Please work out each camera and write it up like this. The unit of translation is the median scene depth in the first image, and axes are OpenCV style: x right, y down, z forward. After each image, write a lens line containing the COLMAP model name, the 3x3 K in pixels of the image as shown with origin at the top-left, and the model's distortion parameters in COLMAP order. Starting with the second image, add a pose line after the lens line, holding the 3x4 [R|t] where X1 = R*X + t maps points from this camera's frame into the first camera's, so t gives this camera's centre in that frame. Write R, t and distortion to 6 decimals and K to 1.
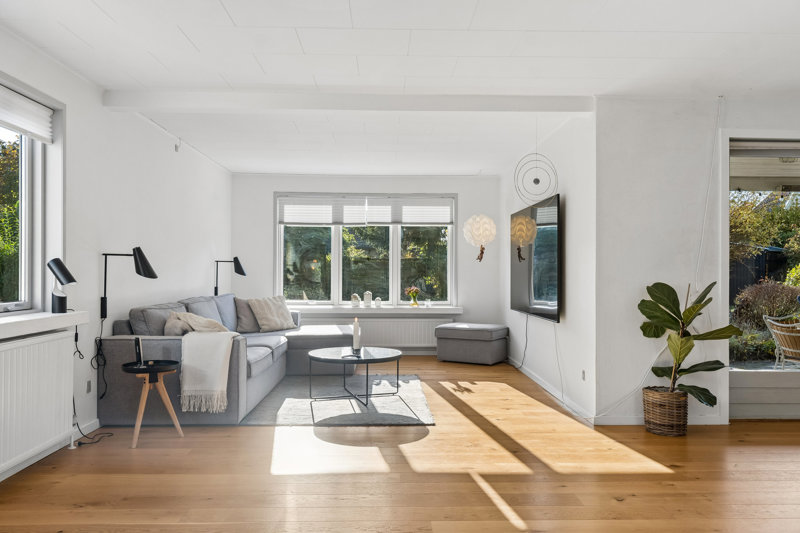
lens RADIAL K [[615.6, 0, 400.0], [0, 615.6, 266.5], [0, 0, 1]] dist [-0.001249, -0.000560]
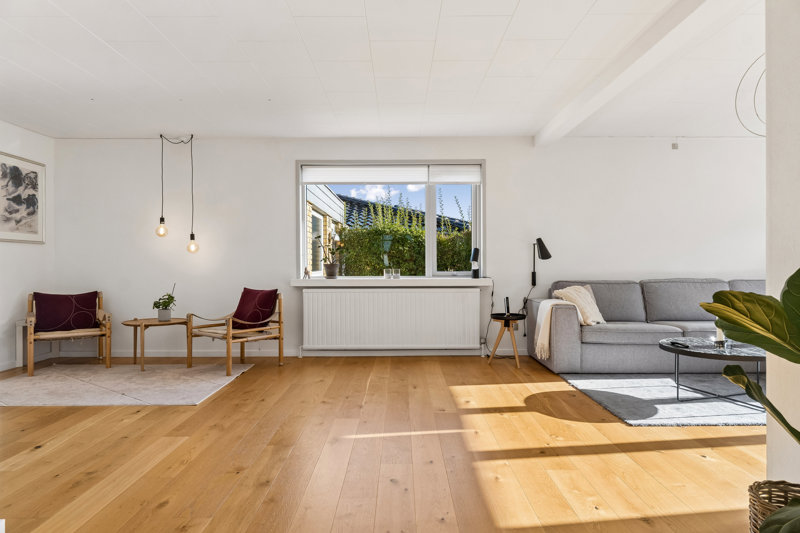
lens RADIAL K [[509.8, 0, 400.0], [0, 509.8, 266.5], [0, 0, 1]] dist [0.000601, -0.000210]
pose [[-0.019559, 0.015686, -0.999686, 1.120445], [0.017243, 0.999734, 0.015349, 0.015666], [0.999660, -0.016937, -0.019824, 0.960140]]
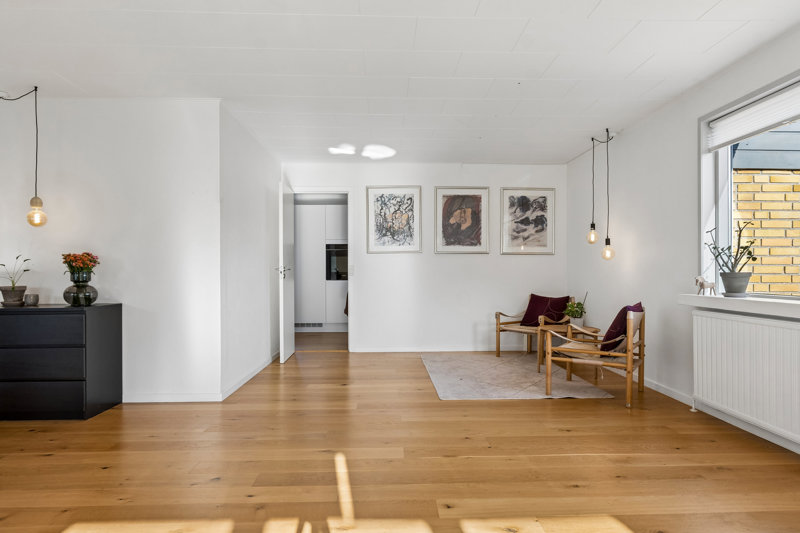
lens RADIAL K [[491.9, 0, 400.0], [0, 491.9, 266.5], [0, 0, 1]] dist [0.088714, 0.000484]
pose [[-0.999953, 0.005842, -0.007701, 0.061135], [0.006022, 0.999704, -0.023577, 0.036721], [0.007561, -0.023622, -0.999692, 1.732007]]
